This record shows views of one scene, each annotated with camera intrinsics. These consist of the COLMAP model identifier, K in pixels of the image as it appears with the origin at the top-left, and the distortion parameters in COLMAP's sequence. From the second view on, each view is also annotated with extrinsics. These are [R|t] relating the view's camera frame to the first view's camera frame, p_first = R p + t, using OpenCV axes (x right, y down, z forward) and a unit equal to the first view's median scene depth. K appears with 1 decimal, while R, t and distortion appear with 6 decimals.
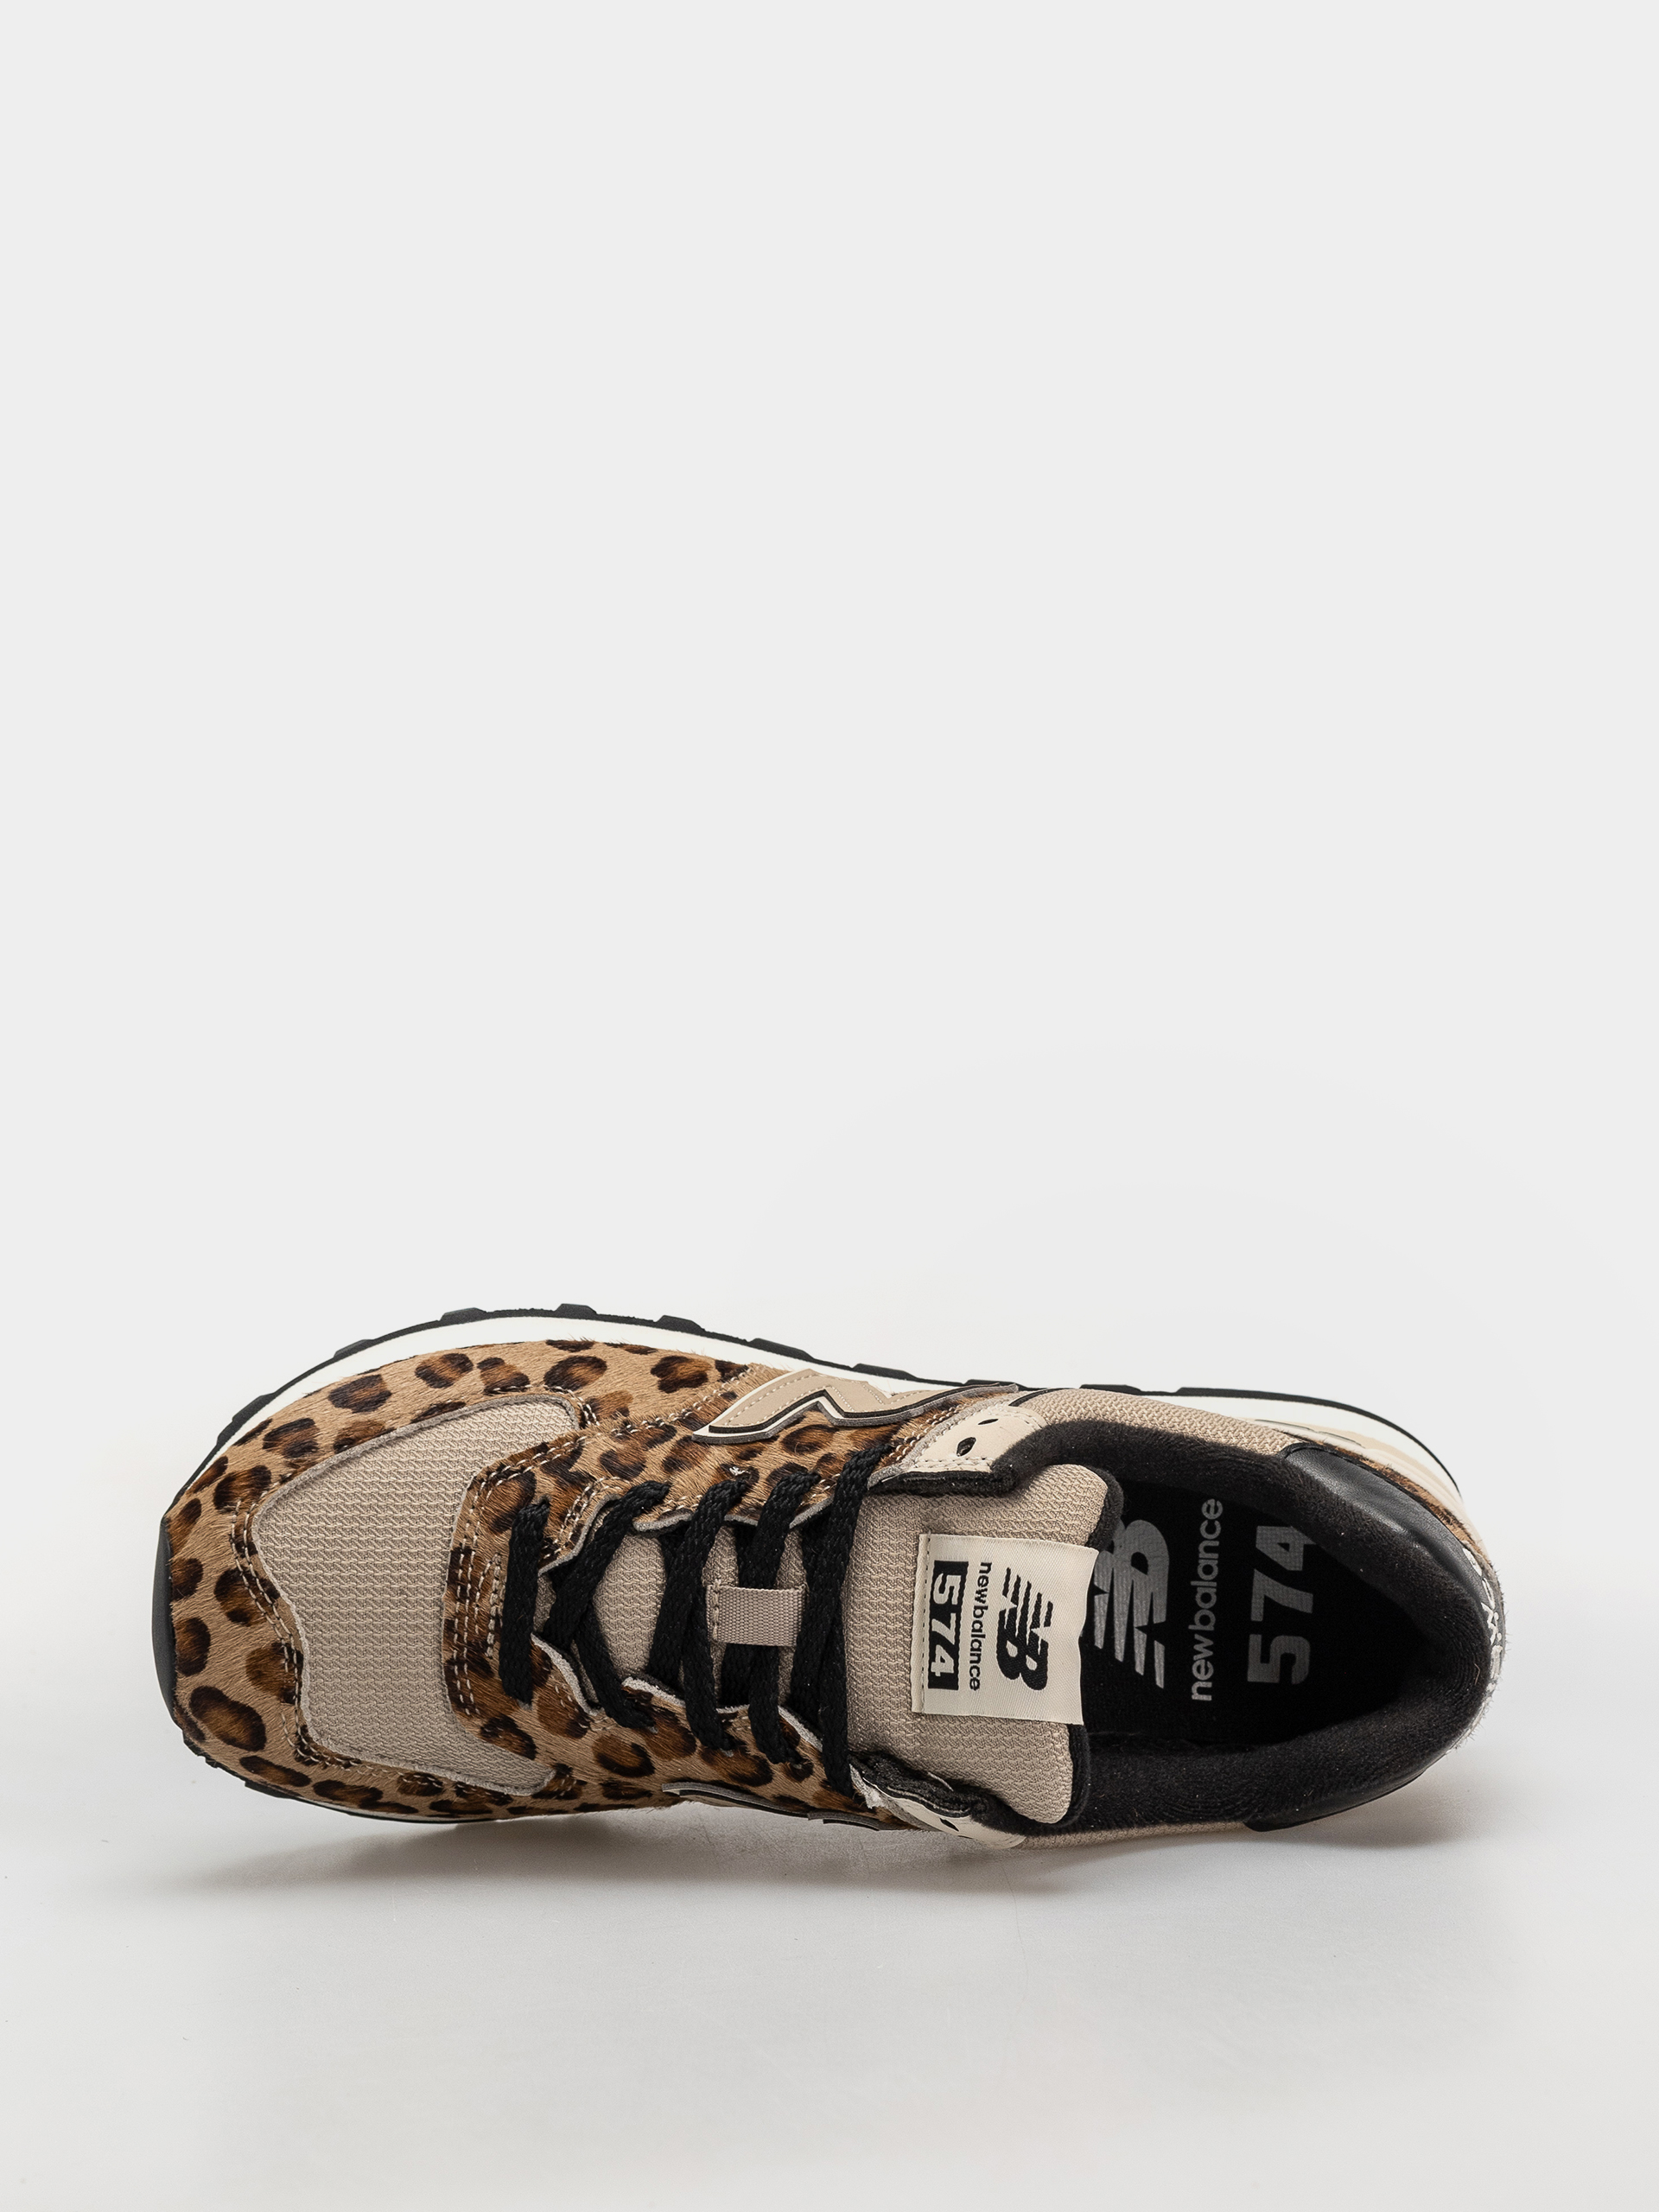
lens RADIAL K [[7905.6, 0, 829.5], [0, 7905.6, 1106.0], [0, 0, 1]] dist [-0.012861, 1.396439]
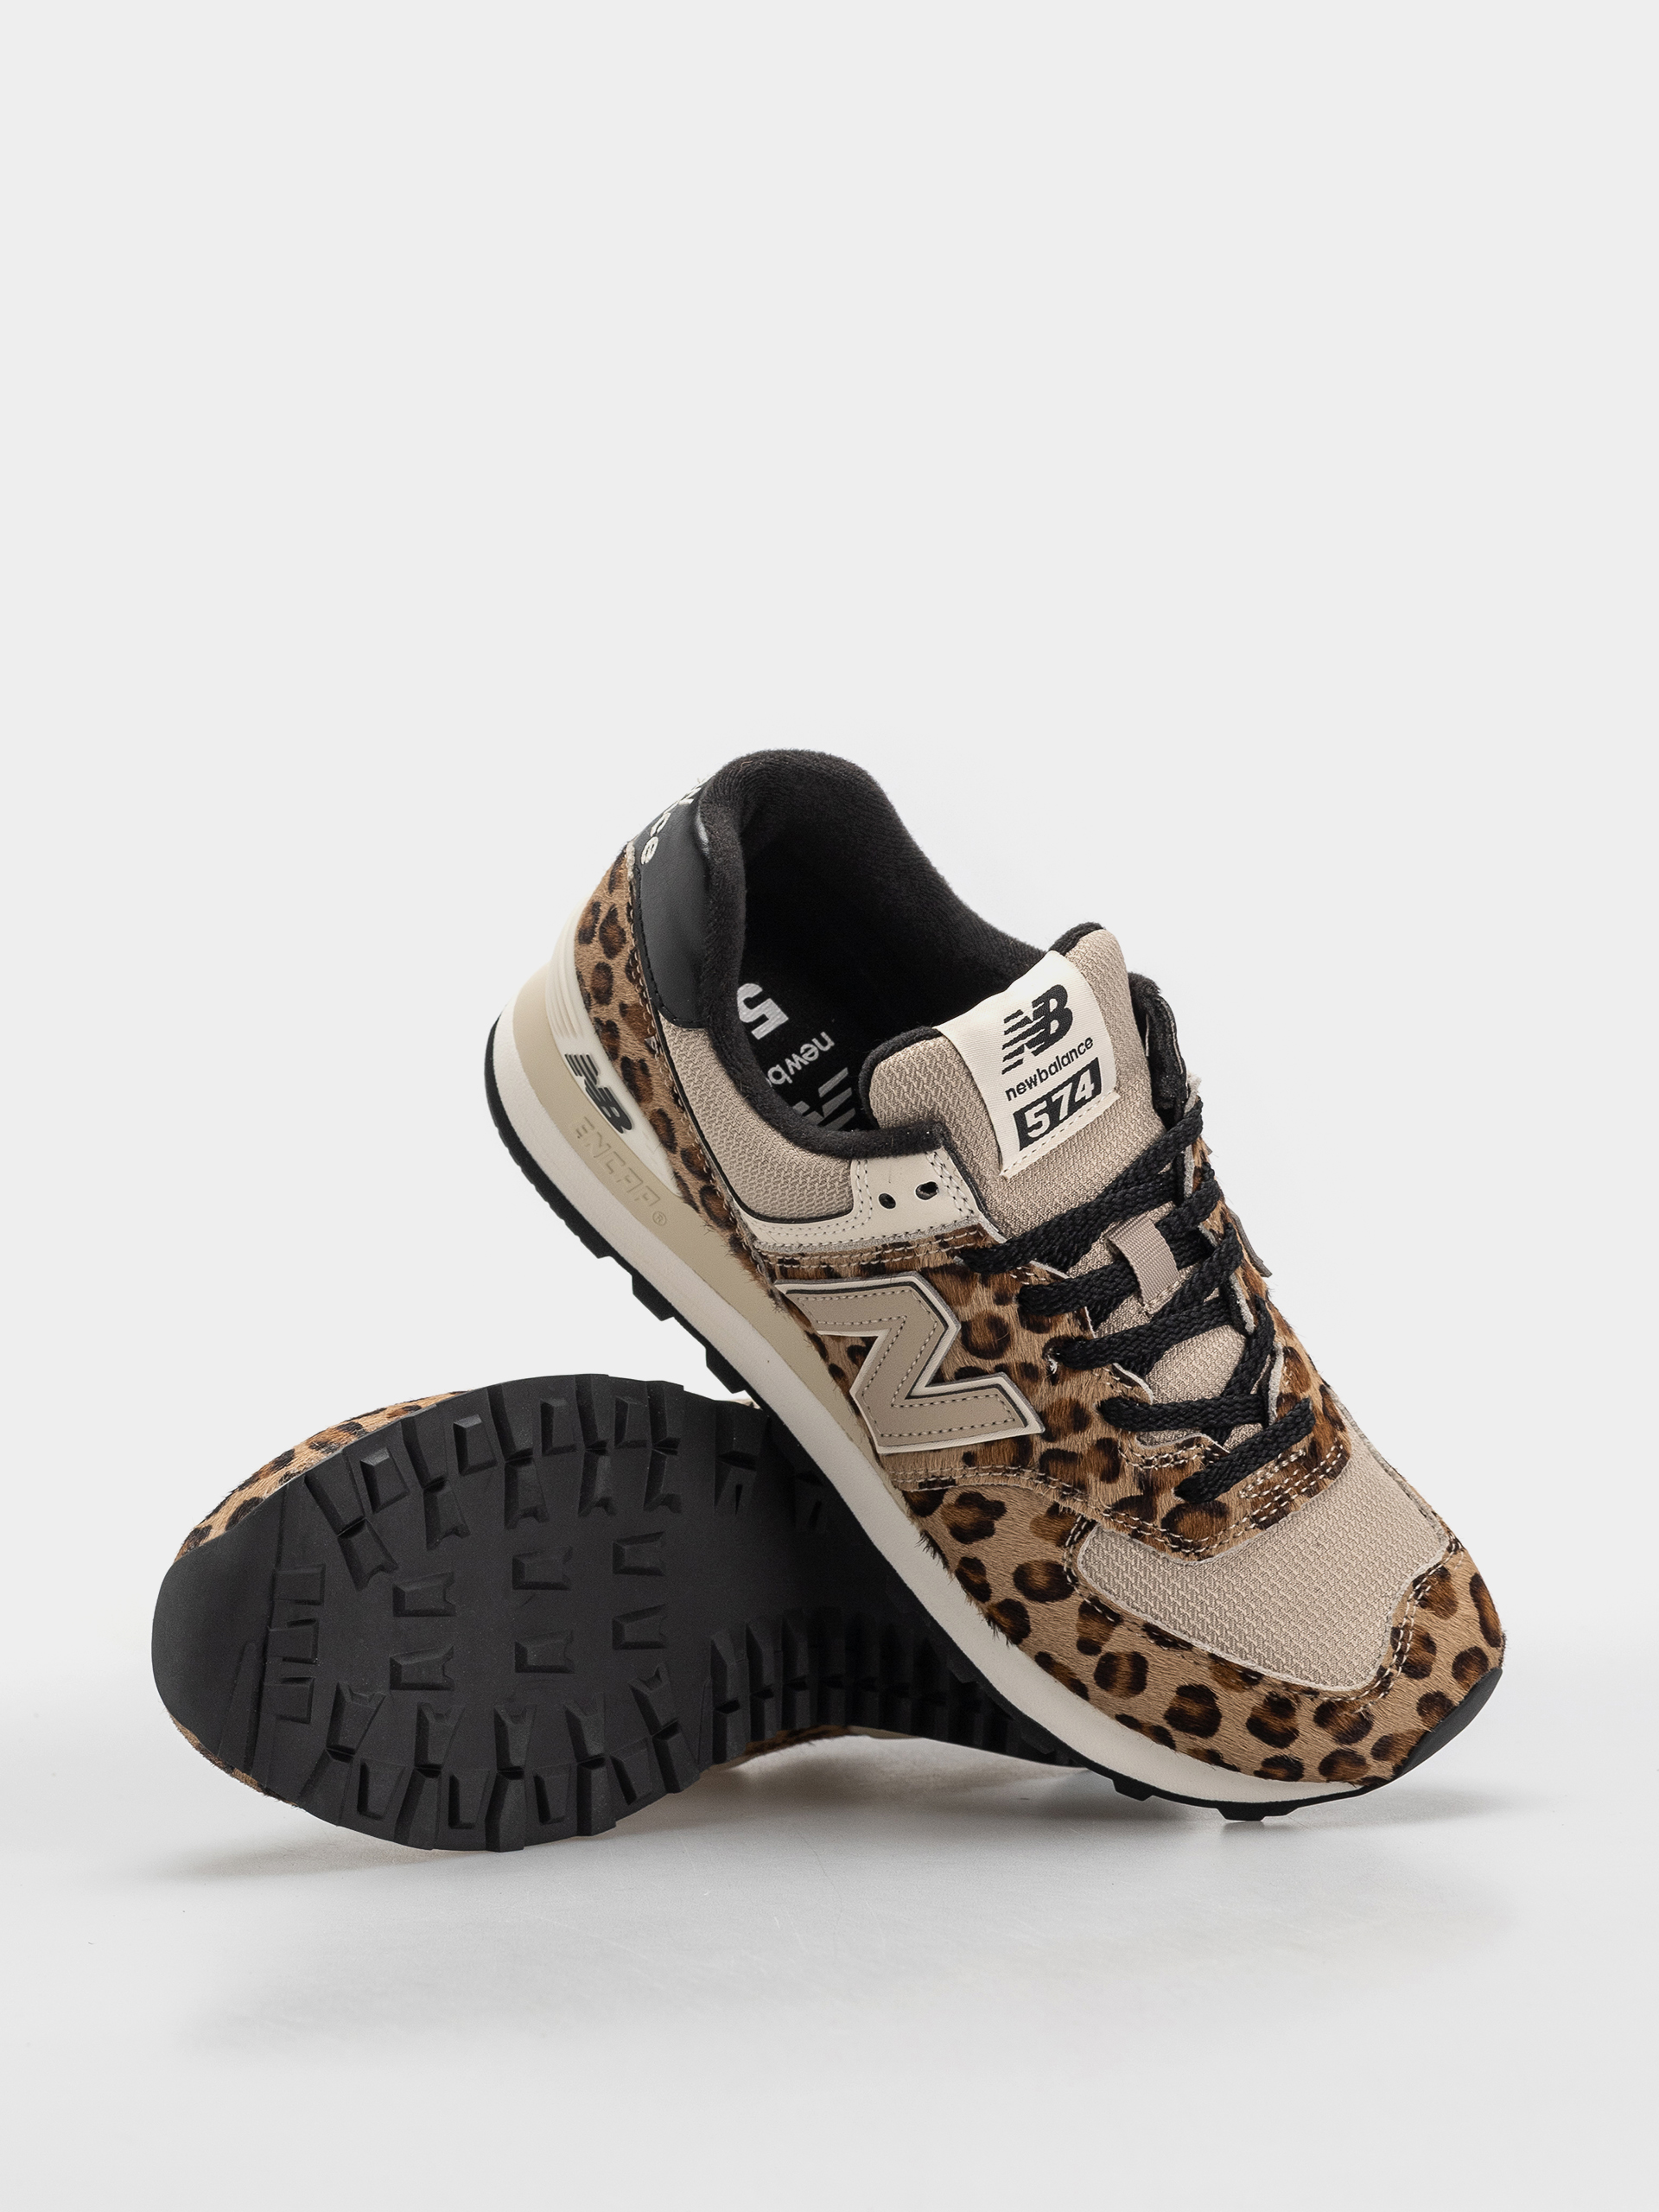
lens RADIAL K [[7905.6, 0, 829.5], [0, 7905.6, 1106.0], [0, 0, 1]] dist [-0.012861, 1.396439]
pose [[-0.664519, -0.739540, 0.107215, -0.081873], [0.664435, -0.519087, 0.537657, -0.544643], [-0.341964, 0.428521, 0.836320, 0.075551]]
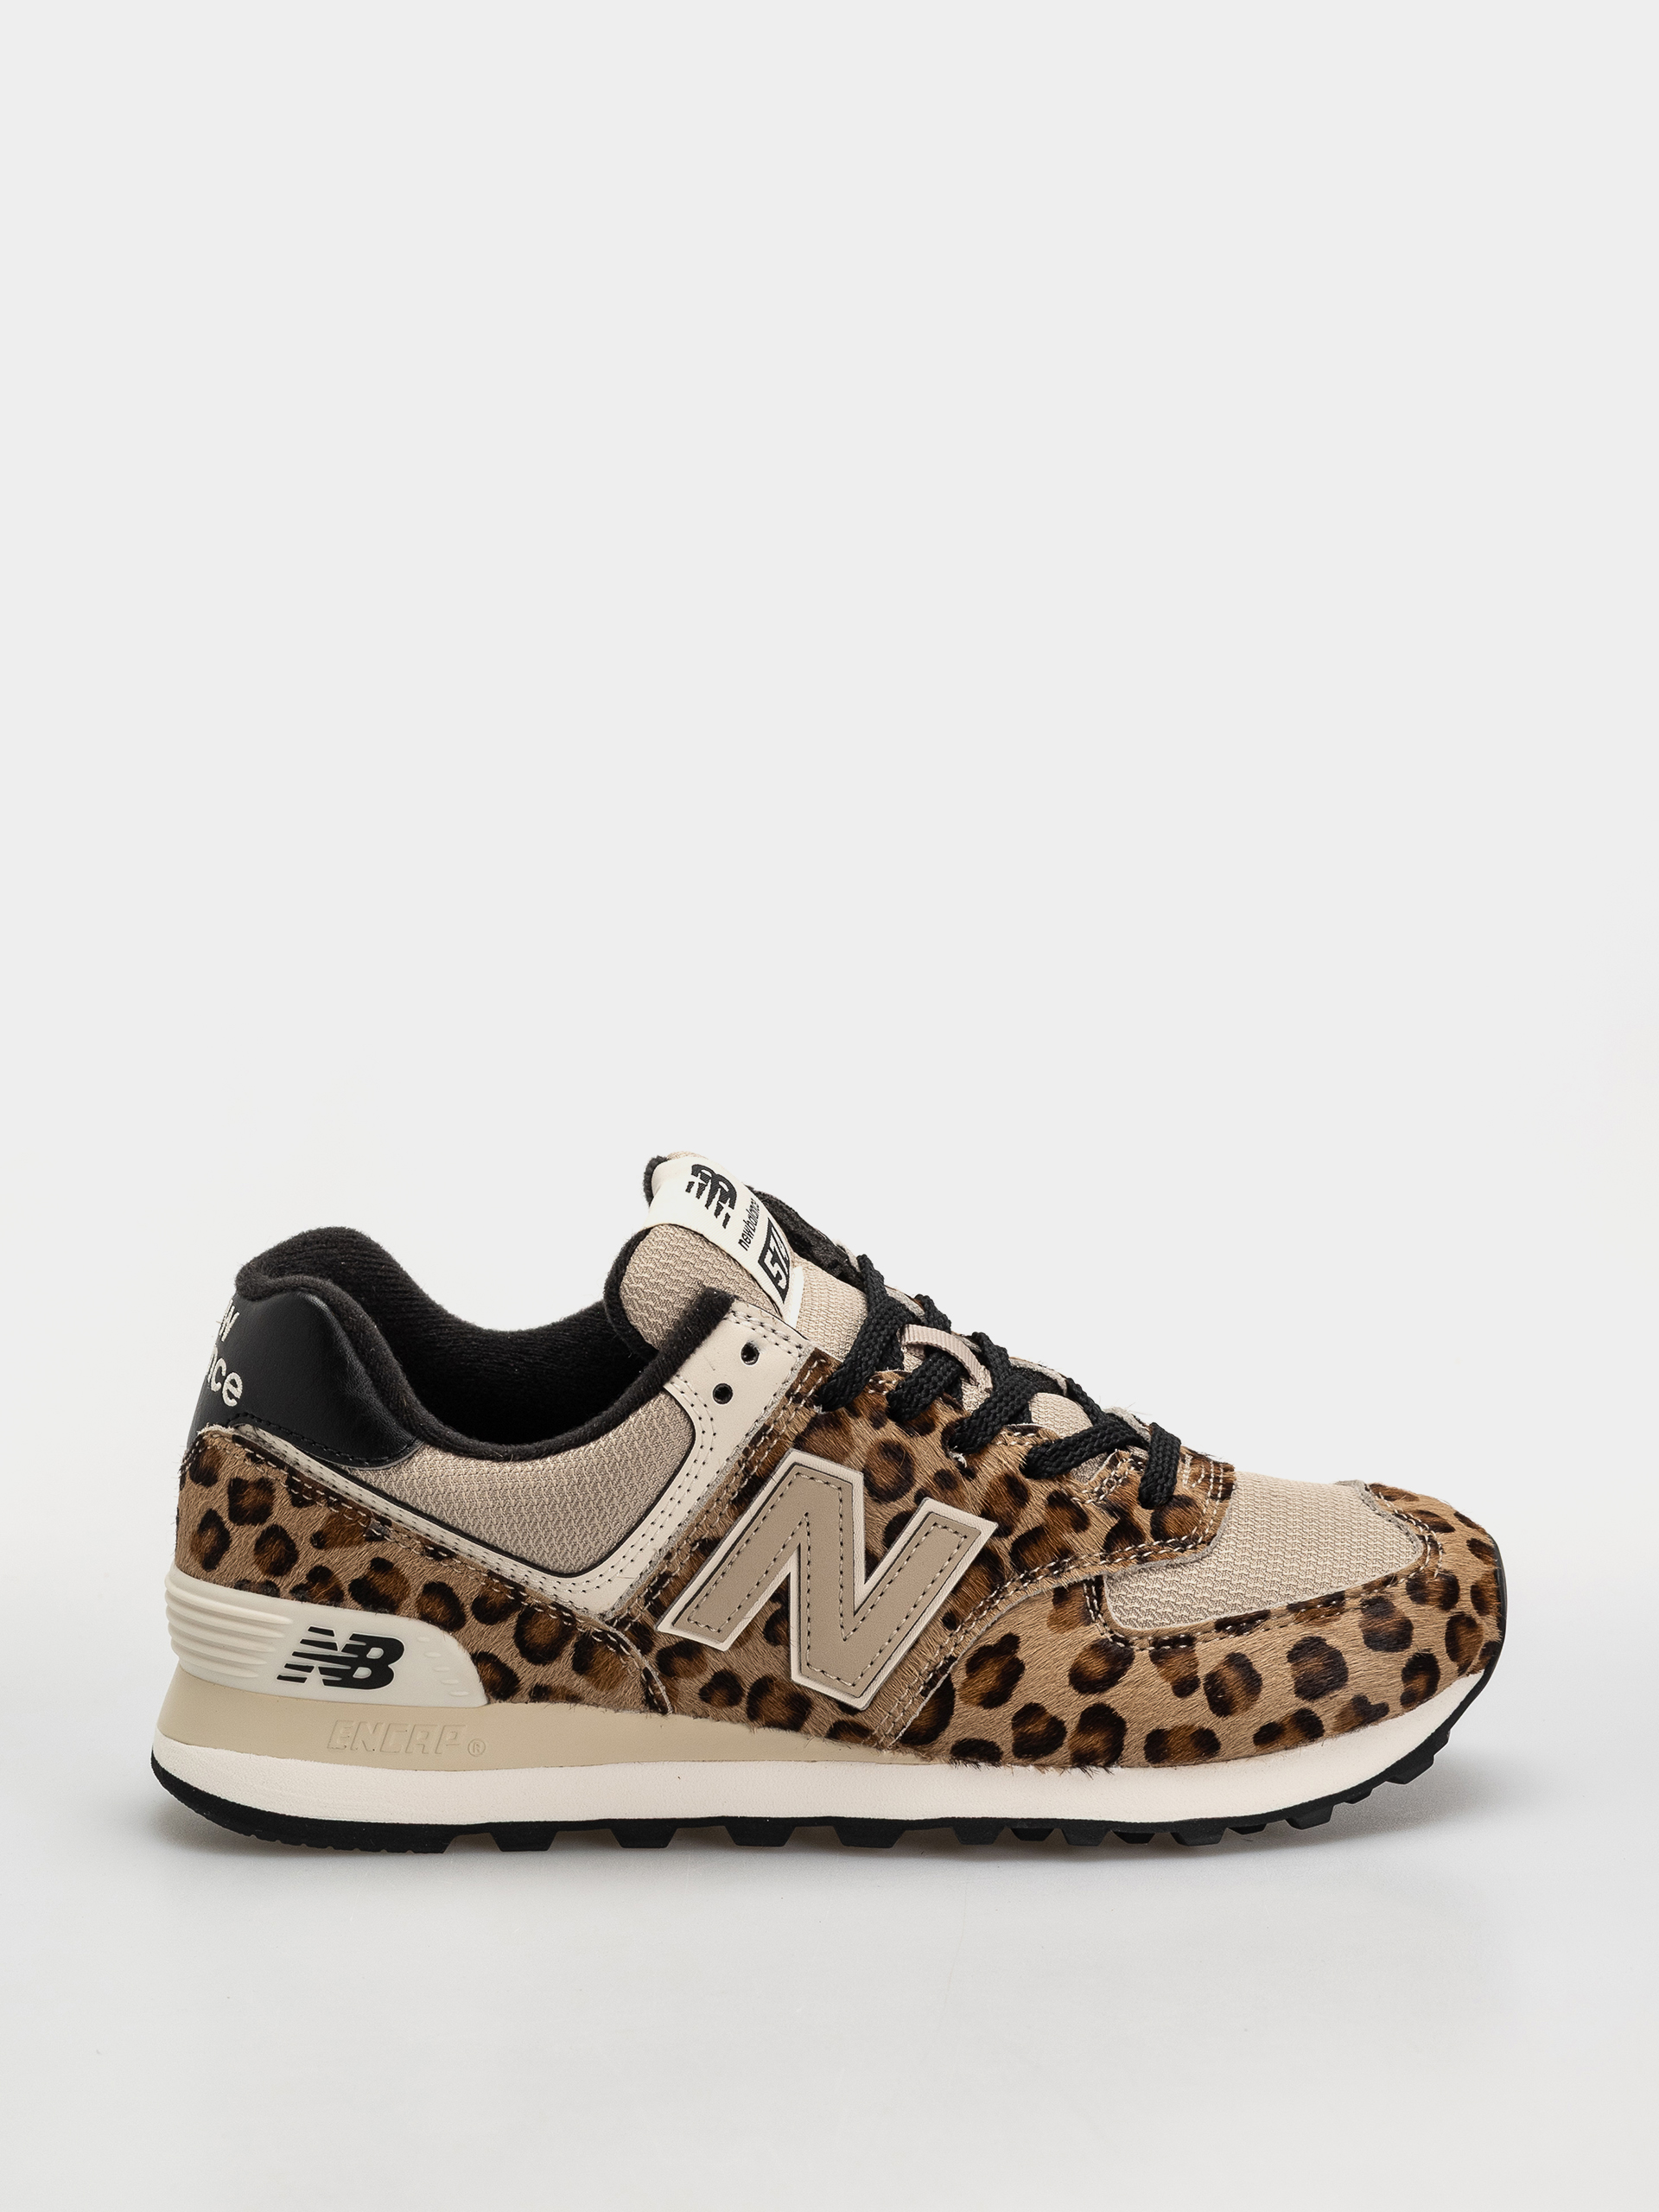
lens RADIAL K [[7905.6, 0, 829.5], [0, 7905.6, 1106.0], [0, 0, 1]] dist [-0.012861, 1.396439]
pose [[-0.989763, -0.132231, -0.053712, 0.064993], [-0.014836, -0.278981, 0.960182, -0.909155], [-0.141951, 0.951149, 0.274164, 0.679184]]
